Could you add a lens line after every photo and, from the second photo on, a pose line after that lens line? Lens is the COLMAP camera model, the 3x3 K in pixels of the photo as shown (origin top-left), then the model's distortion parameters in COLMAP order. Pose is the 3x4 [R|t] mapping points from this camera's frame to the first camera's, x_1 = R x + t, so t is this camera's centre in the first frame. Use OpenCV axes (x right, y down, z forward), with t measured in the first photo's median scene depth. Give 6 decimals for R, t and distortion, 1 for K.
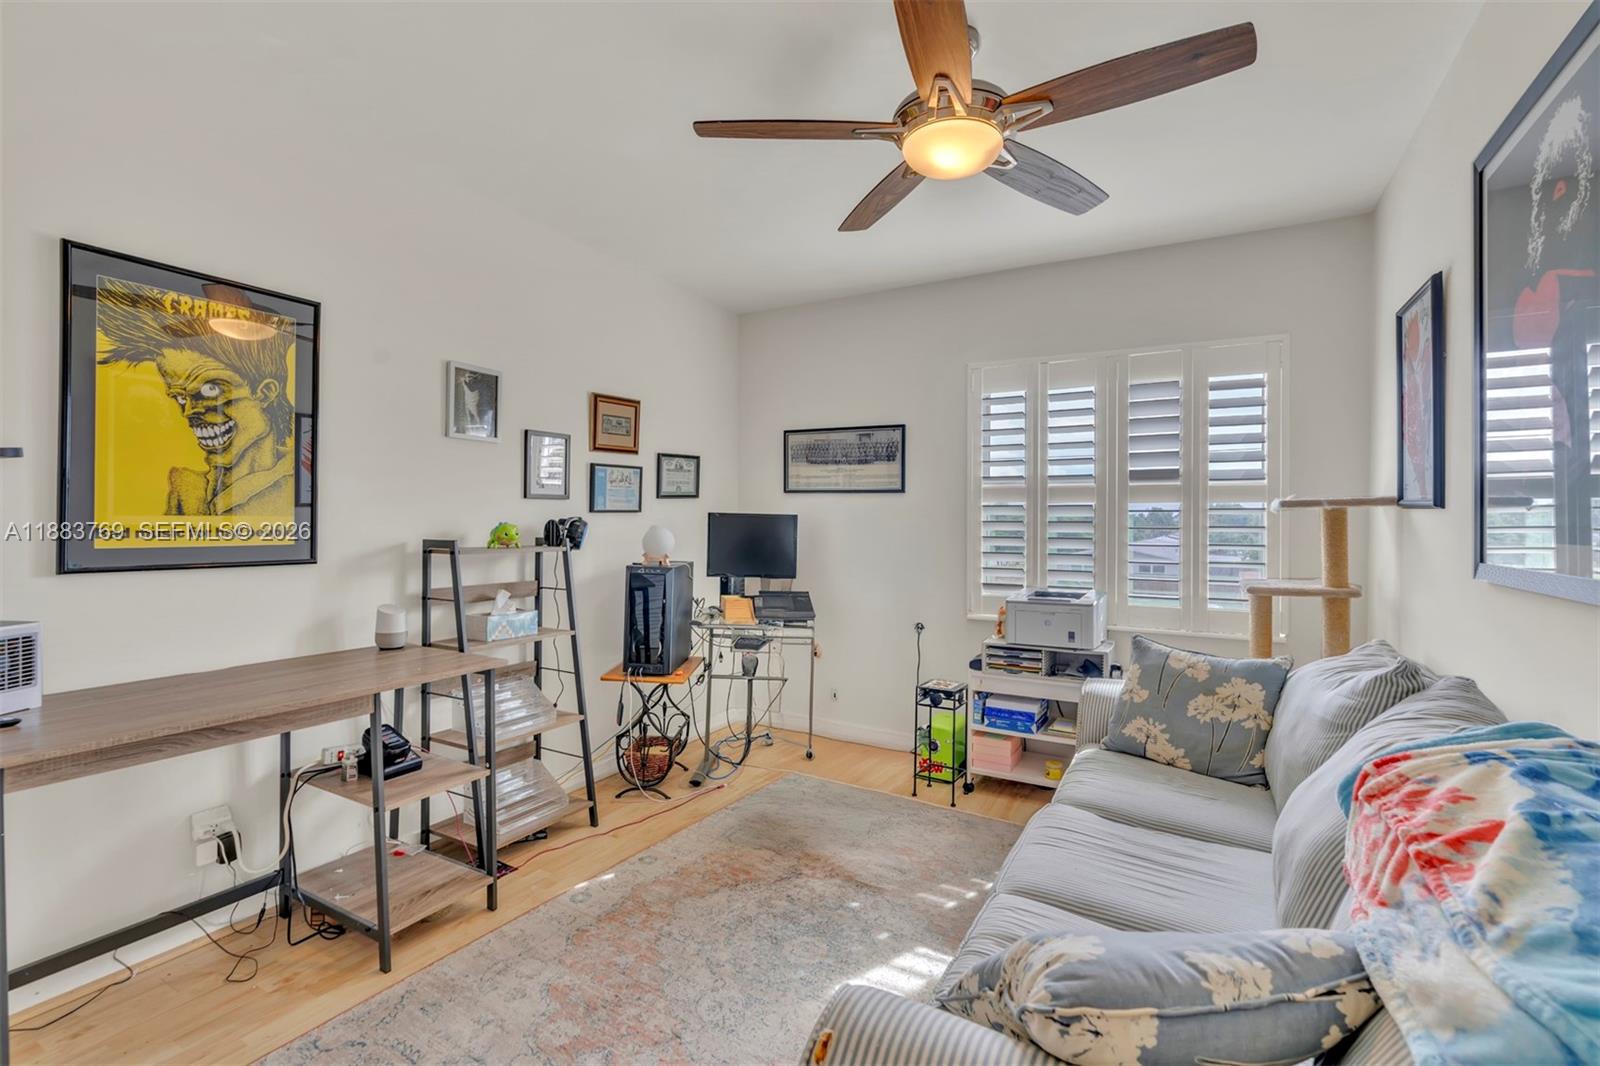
lens RADIAL K [[736.3, 0, 797.2], [0, 736.3, 524.2], [0, 0, 1]] dist [-0.009680, 0.003696]
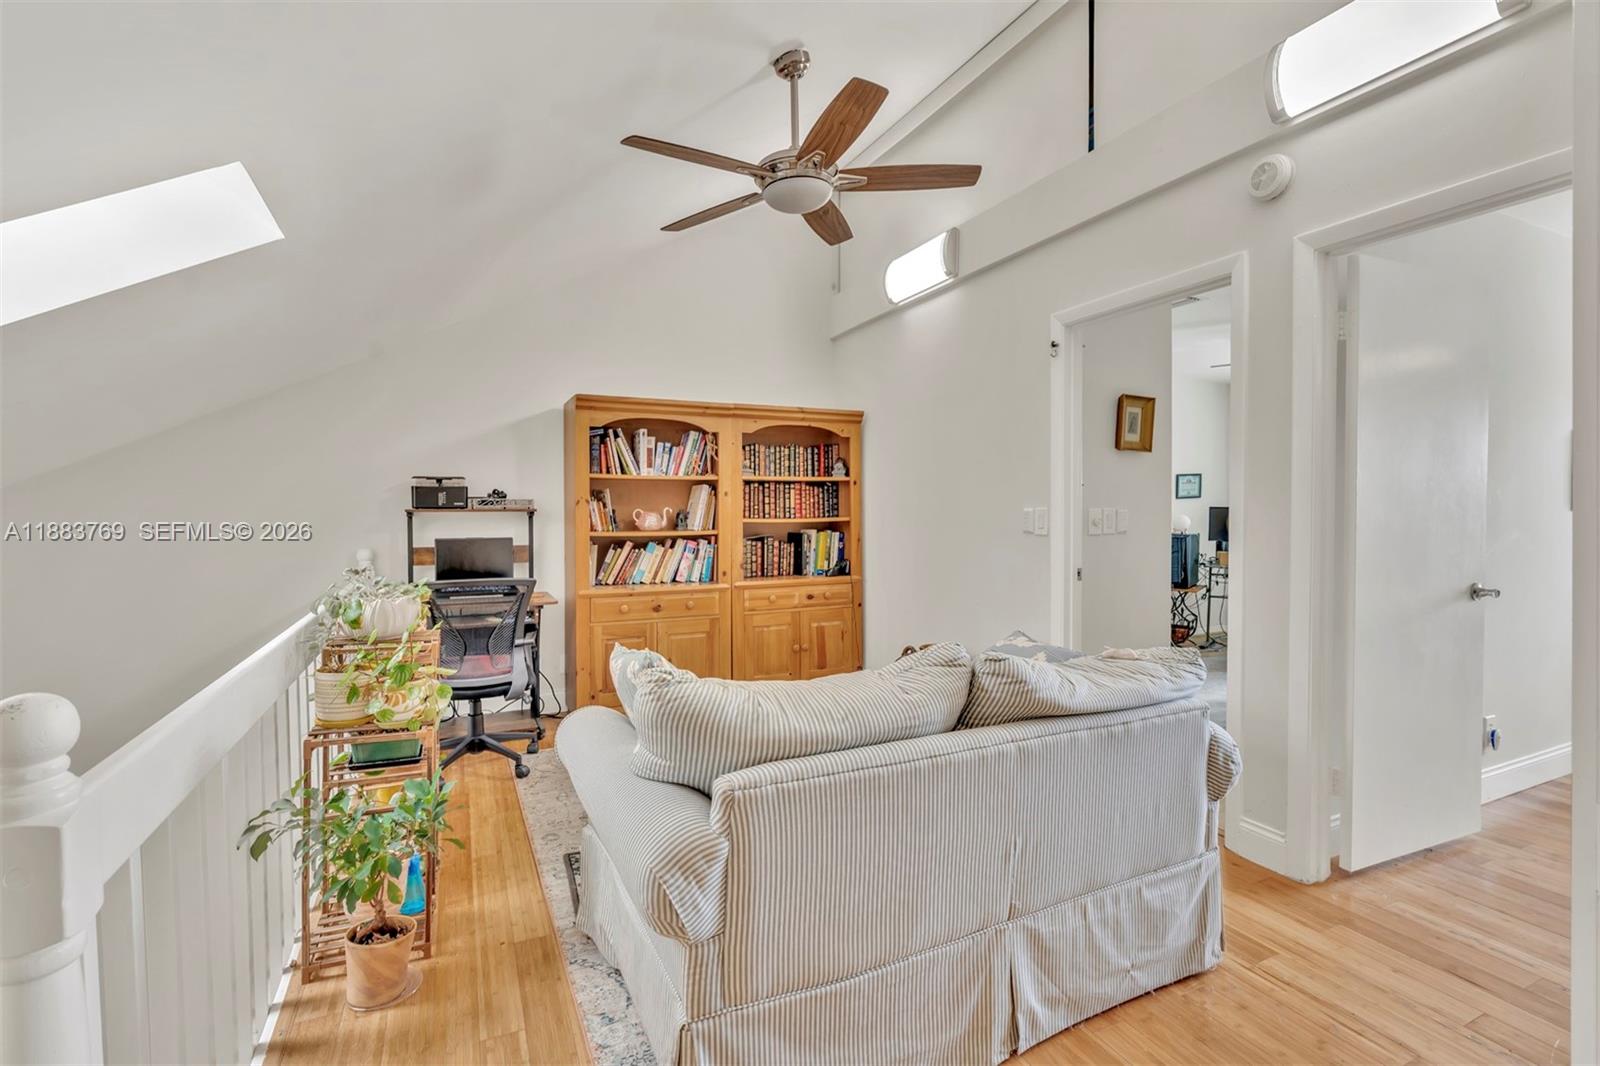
lens RADIAL K [[736.3, 0, 800.0], [0, 736.3, 528.6], [0, 0, 1]] dist [-0.009680, 0.003696]
pose [[0.819980, 0.003003, -0.572384, 0.093055], [0.008836, 0.999801, 0.017904, -0.003052], [0.572324, -0.019739, 0.819790, -1.101484]]
